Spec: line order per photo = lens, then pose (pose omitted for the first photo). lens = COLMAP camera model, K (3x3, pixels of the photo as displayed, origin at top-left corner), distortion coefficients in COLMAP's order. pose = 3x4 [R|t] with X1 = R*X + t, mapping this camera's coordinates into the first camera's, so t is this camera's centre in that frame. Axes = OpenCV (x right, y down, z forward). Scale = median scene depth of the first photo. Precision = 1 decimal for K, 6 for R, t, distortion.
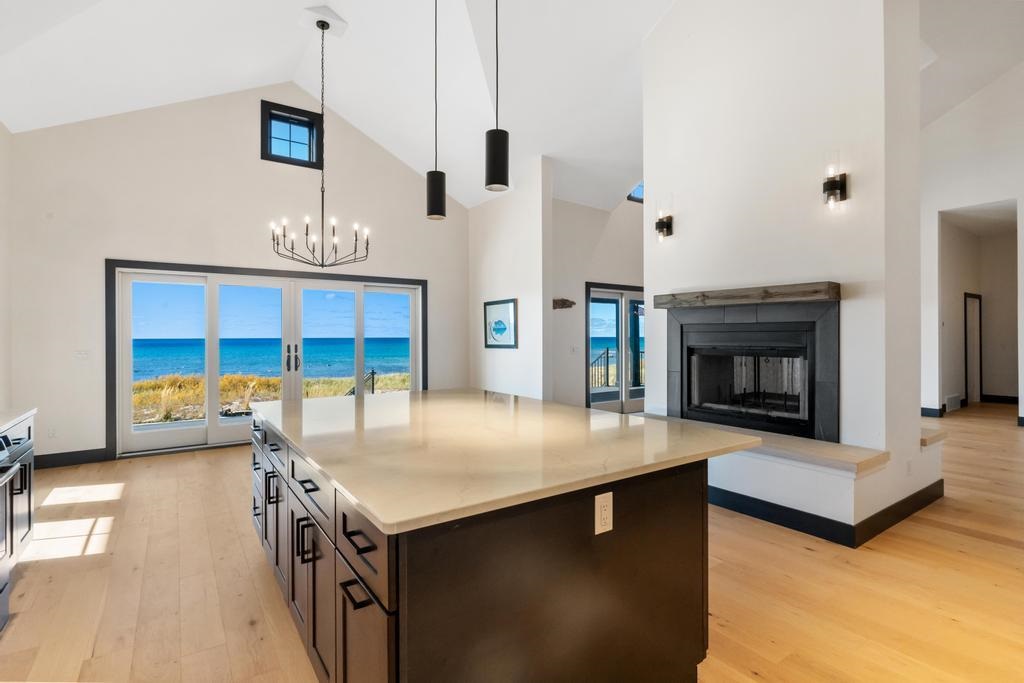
lens RADIAL K [[495.7, 0, 512.0], [0, 495.7, 341.5], [0, 0, 1]] dist [-0.001377, -0.000109]
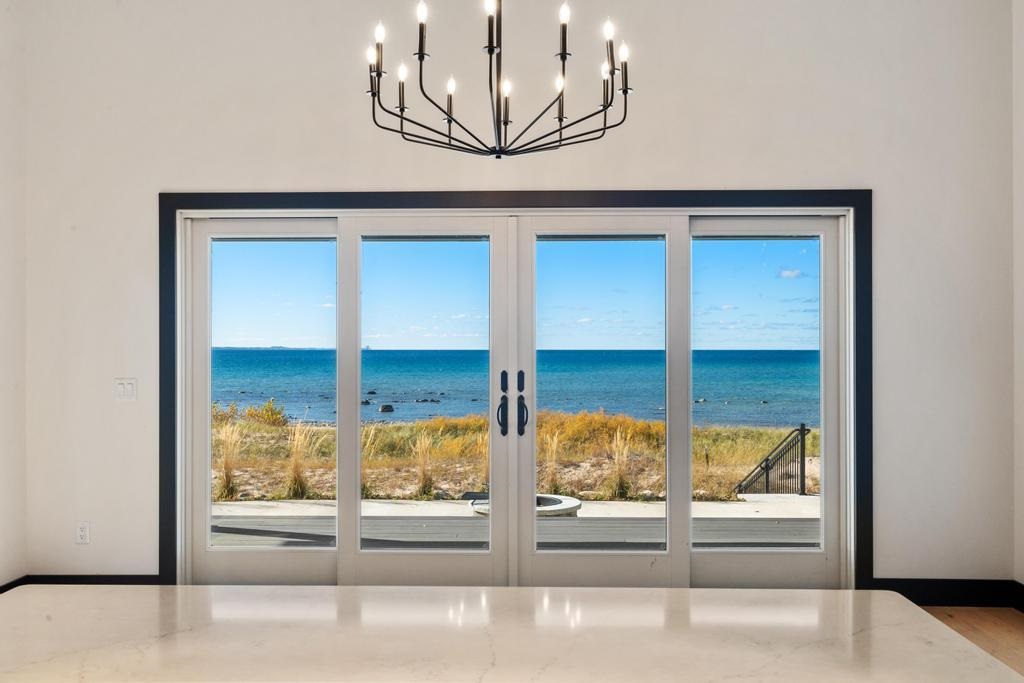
lens RADIAL K [[929.9, 0, 512.0], [0, 929.9, 341.5], [0, 0, 1]] dist [-0.016478, -0.003283]
pose [[0.805457, 0.000874, -0.592653, 0.012028], [-0.010565, 0.999861, -0.012884, -0.008085], [0.592560, 0.016639, 0.805355, 0.379704]]
